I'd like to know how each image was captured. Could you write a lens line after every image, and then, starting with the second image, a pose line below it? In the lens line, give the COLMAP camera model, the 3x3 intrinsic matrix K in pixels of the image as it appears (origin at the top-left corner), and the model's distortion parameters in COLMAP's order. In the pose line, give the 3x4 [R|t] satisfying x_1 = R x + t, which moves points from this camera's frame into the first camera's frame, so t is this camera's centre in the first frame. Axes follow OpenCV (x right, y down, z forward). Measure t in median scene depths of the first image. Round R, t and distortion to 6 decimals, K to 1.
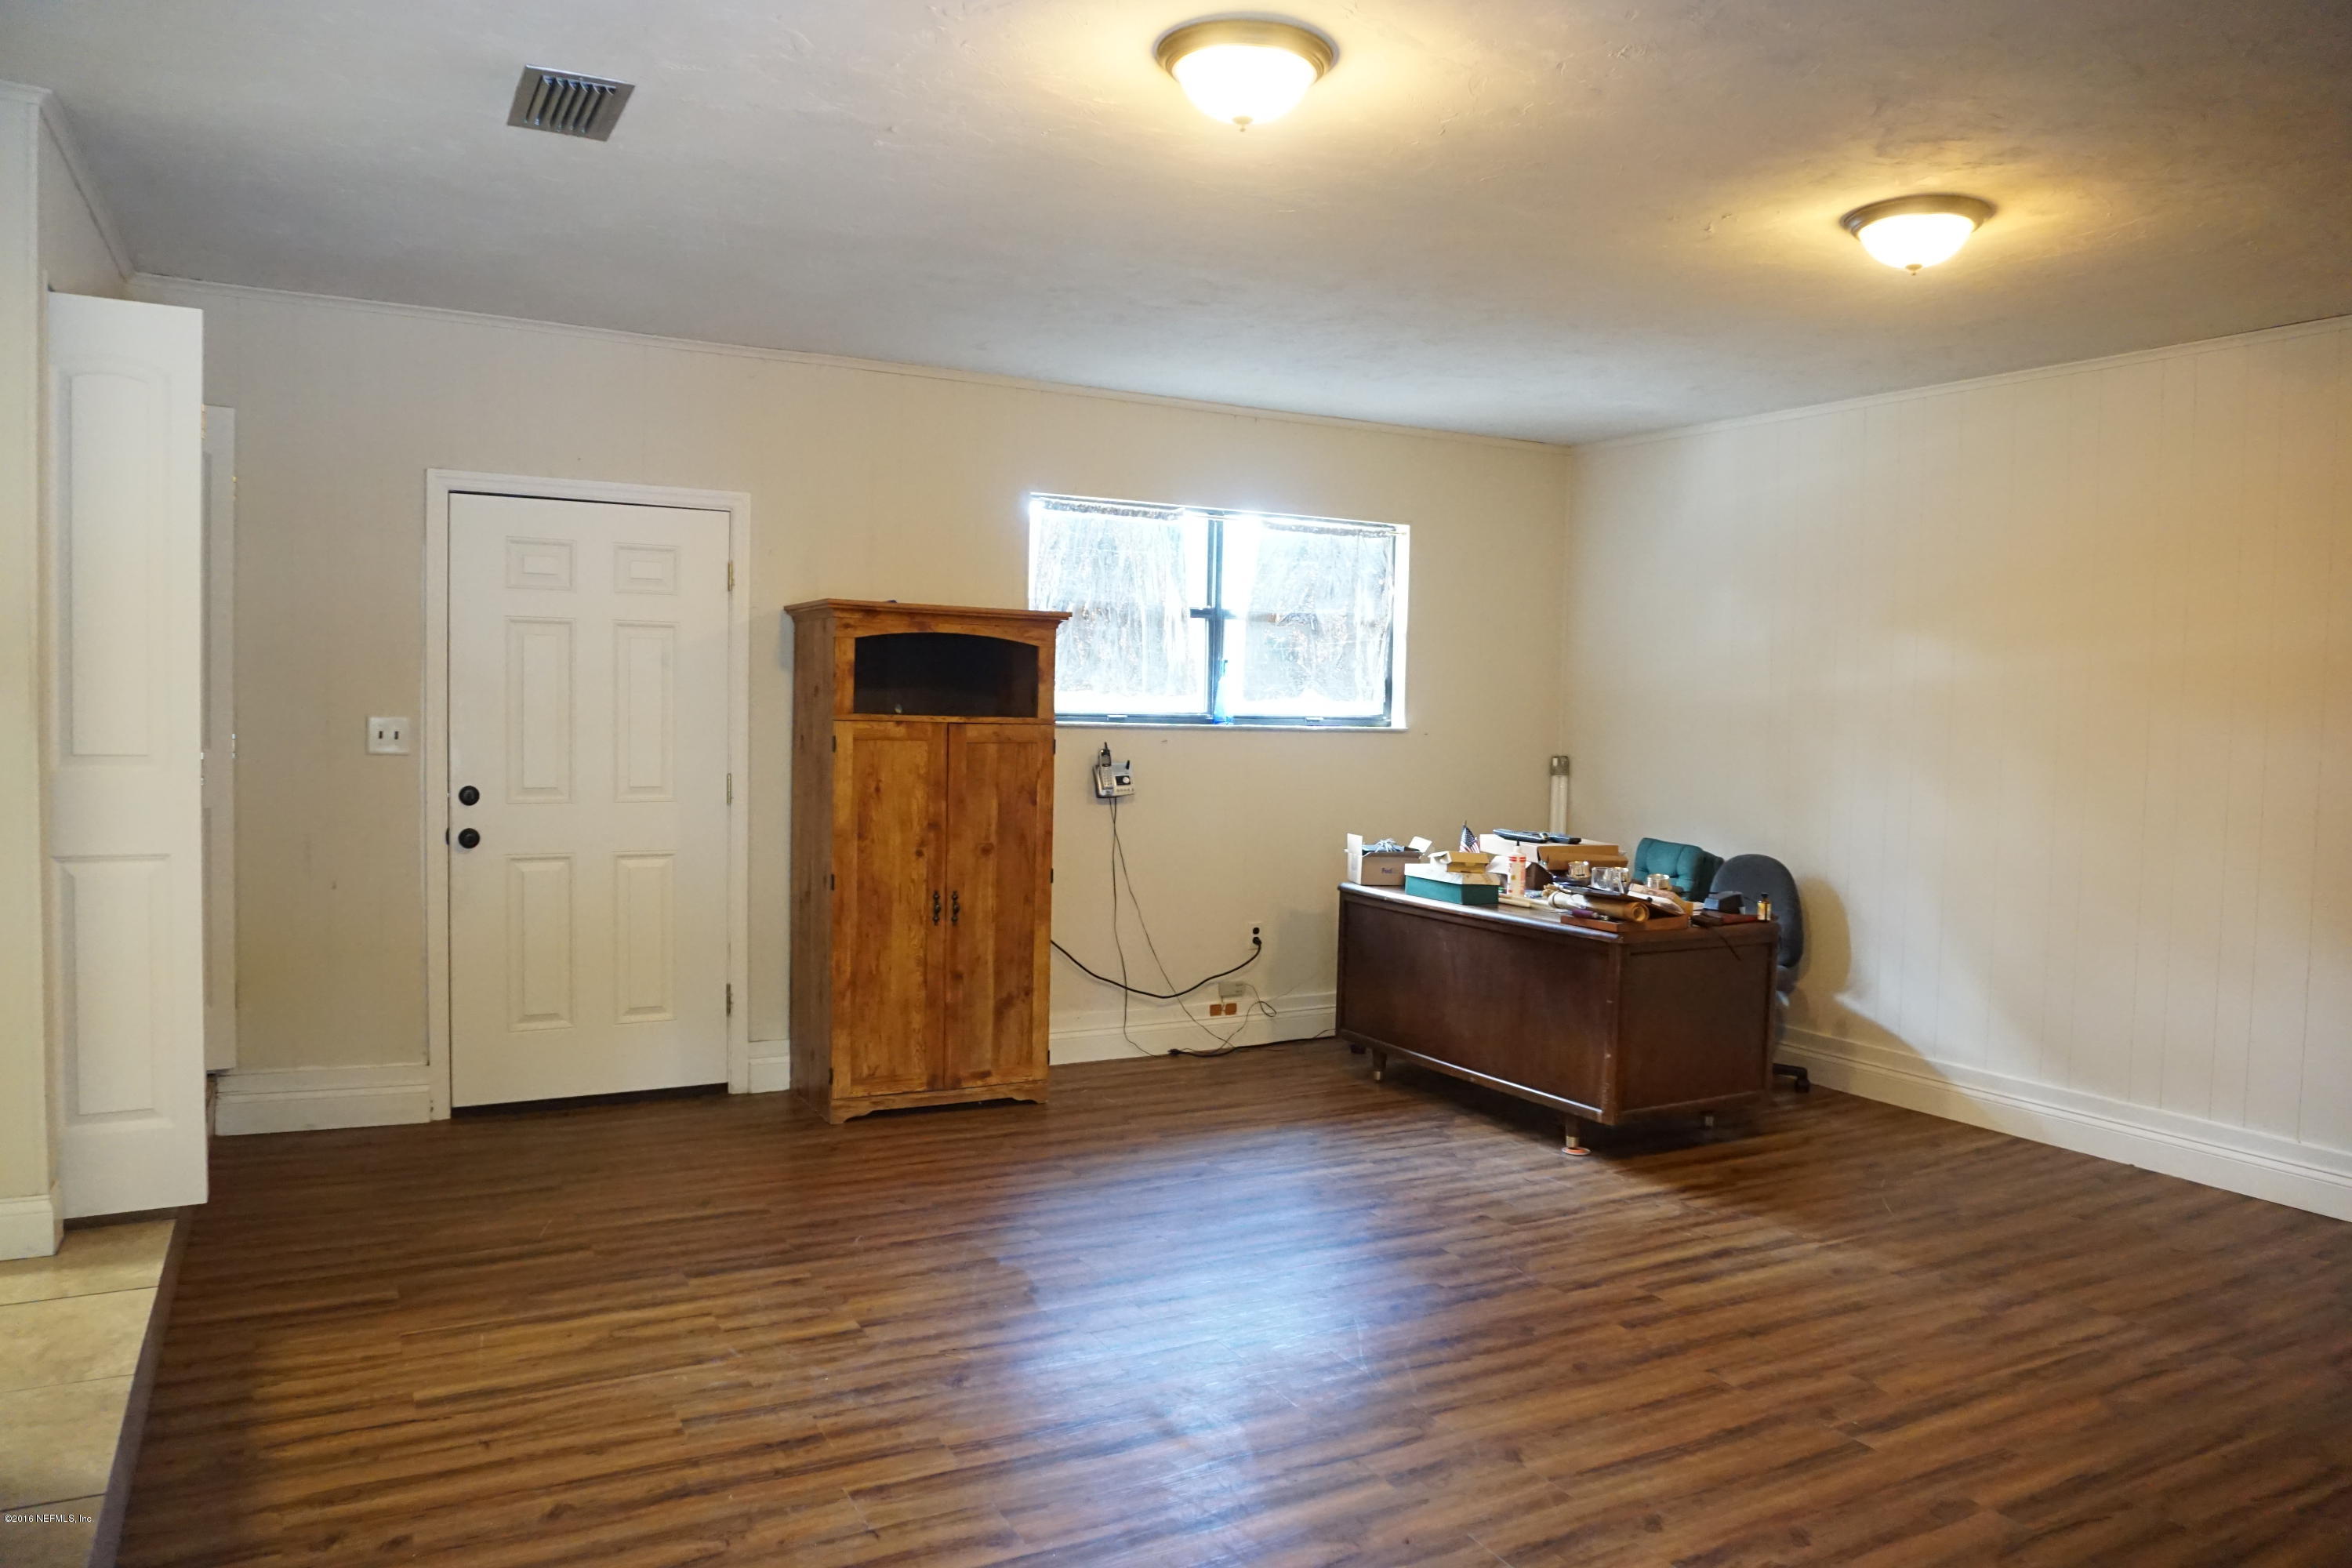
lens RADIAL K [[1586.7, 0, 1175.6], [0, 1586.7, 783.9], [0, 0, 1]] dist [-0.034173, 0.005123]
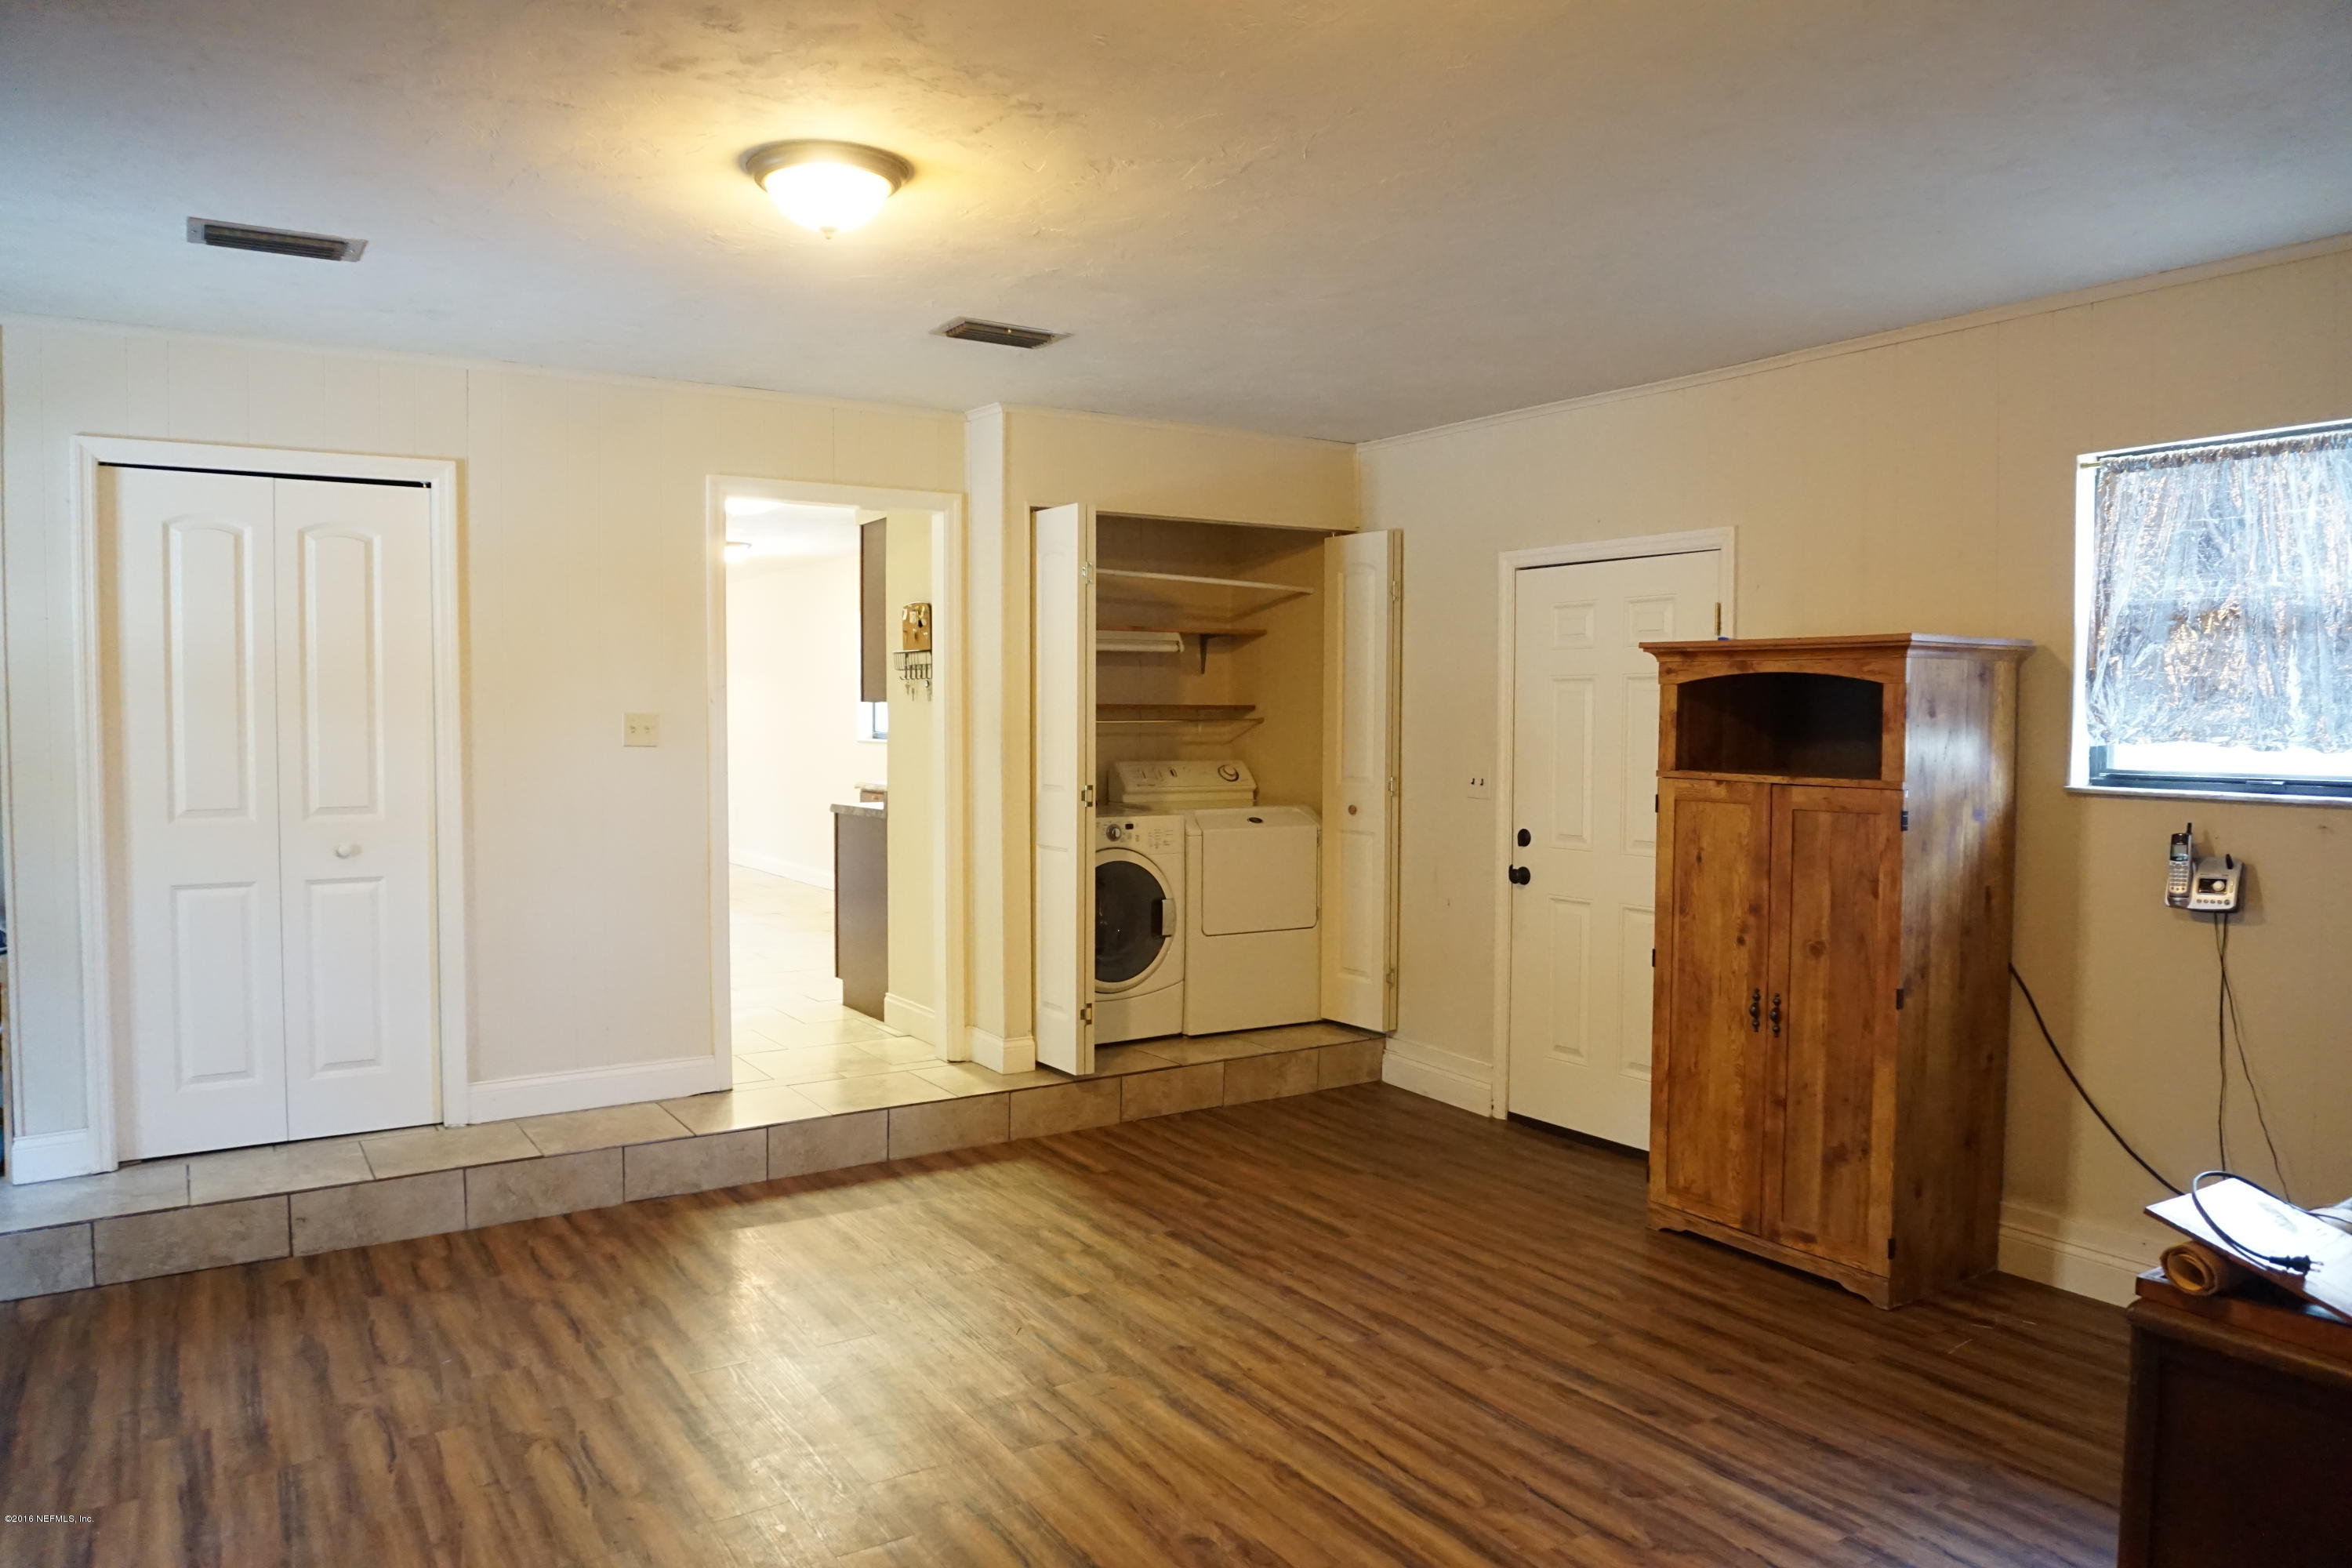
lens RADIAL K [[1586.7, 0, 1175.6], [0, 1586.7, 783.9], [0, 0, 1]] dist [-0.034173, 0.005123]
pose [[0.084455, 0.023073, -0.996160, 0.632682], [-0.053592, 0.998390, 0.018581, -0.037156], [0.994985, 0.051817, 0.085555, 0.632339]]
